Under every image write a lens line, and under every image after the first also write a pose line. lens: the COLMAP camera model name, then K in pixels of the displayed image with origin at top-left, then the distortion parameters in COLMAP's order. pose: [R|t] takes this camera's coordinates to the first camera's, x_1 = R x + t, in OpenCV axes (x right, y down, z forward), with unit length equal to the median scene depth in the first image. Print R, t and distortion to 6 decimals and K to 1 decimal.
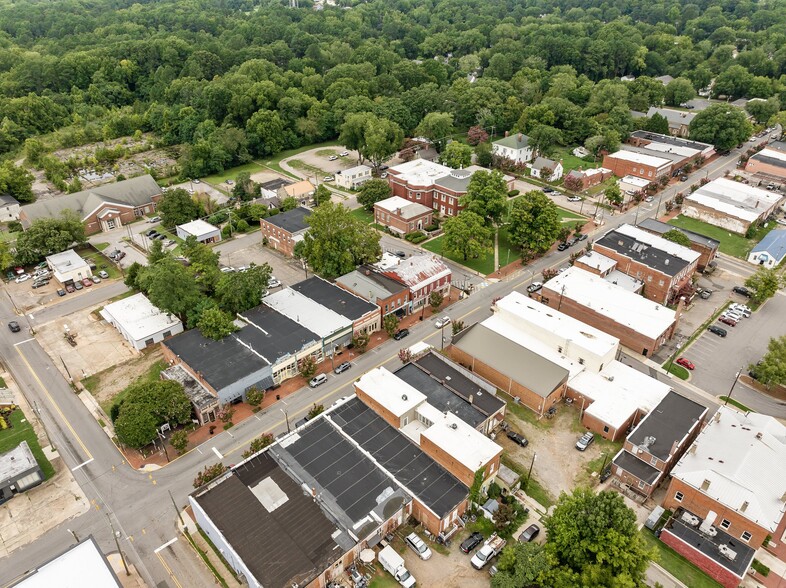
lens RADIAL K [[557.6, 0, 392.6], [0, 557.6, 301.8], [0, 0, 1]] dist [-0.043845, 0.010949]
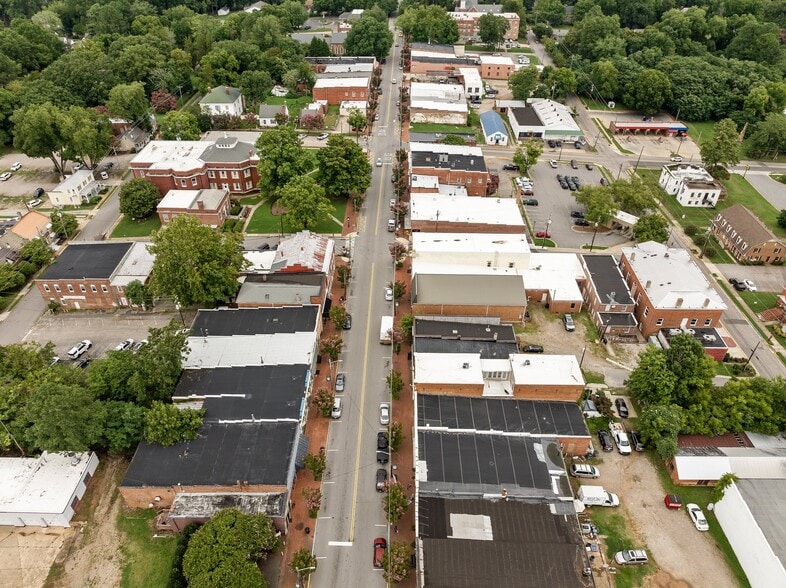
lens RADIAL K [[557.6, 0, 392.6], [0, 557.6, 301.8], [0, 0, 1]] dist [-0.043845, 0.010949]
pose [[0.704623, -0.433778, 0.561554, -0.390186], [0.377207, 0.899287, 0.221354, -0.131229], [-0.601017, 0.055852, 0.797282, 0.210174]]
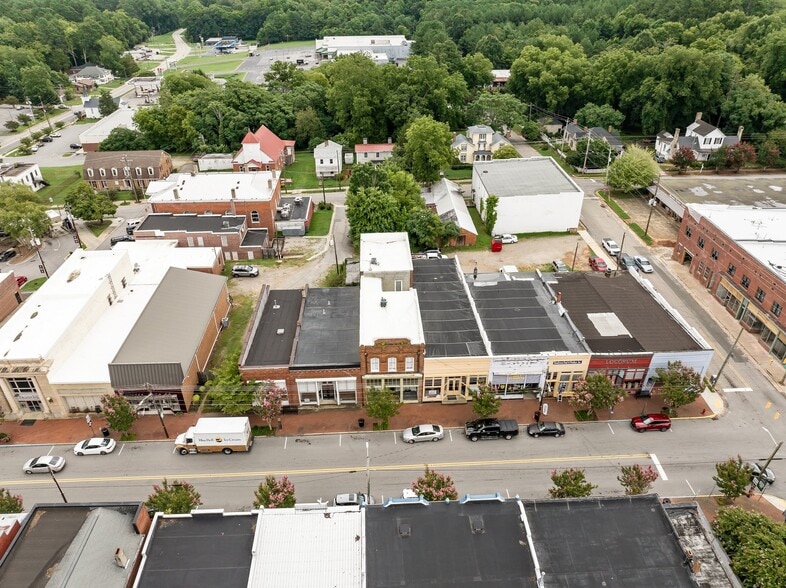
lens RADIAL K [[557.6, 0, 392.6], [0, 557.6, 301.8], [0, 0, 1]] dist [-0.043845, 0.010949]
pose [[-0.751474, -0.350374, 0.559040, -0.256642], [0.355107, 0.499332, 0.790295, -0.253634], [-0.556045, 0.792405, -0.250814, 0.810841]]
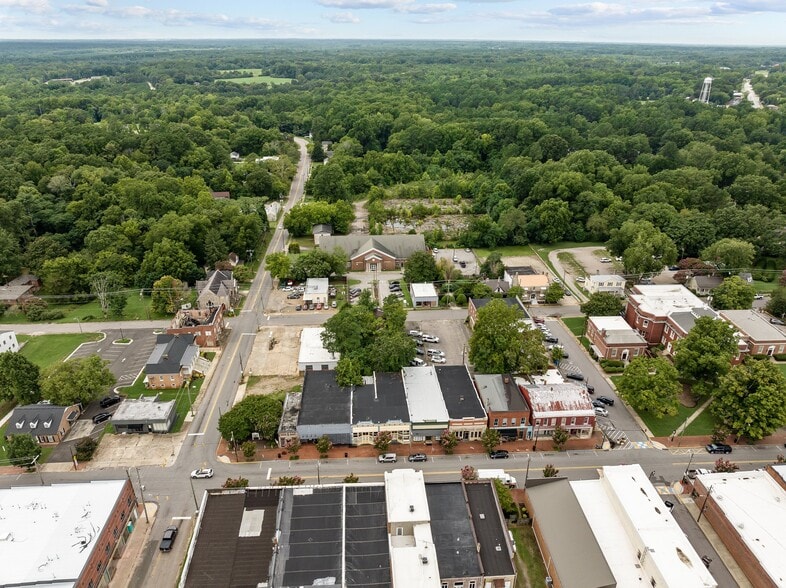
lens RADIAL K [[557.6, 0, 392.6], [0, 557.6, 301.8], [0, 0, 1]] dist [-0.043845, 0.010949]
pose [[0.764521, 0.279960, -0.580629, 0.318395], [-0.348232, 0.937386, -0.006544, -0.103369], [0.542441, 0.207197, 0.814142, 0.082413]]
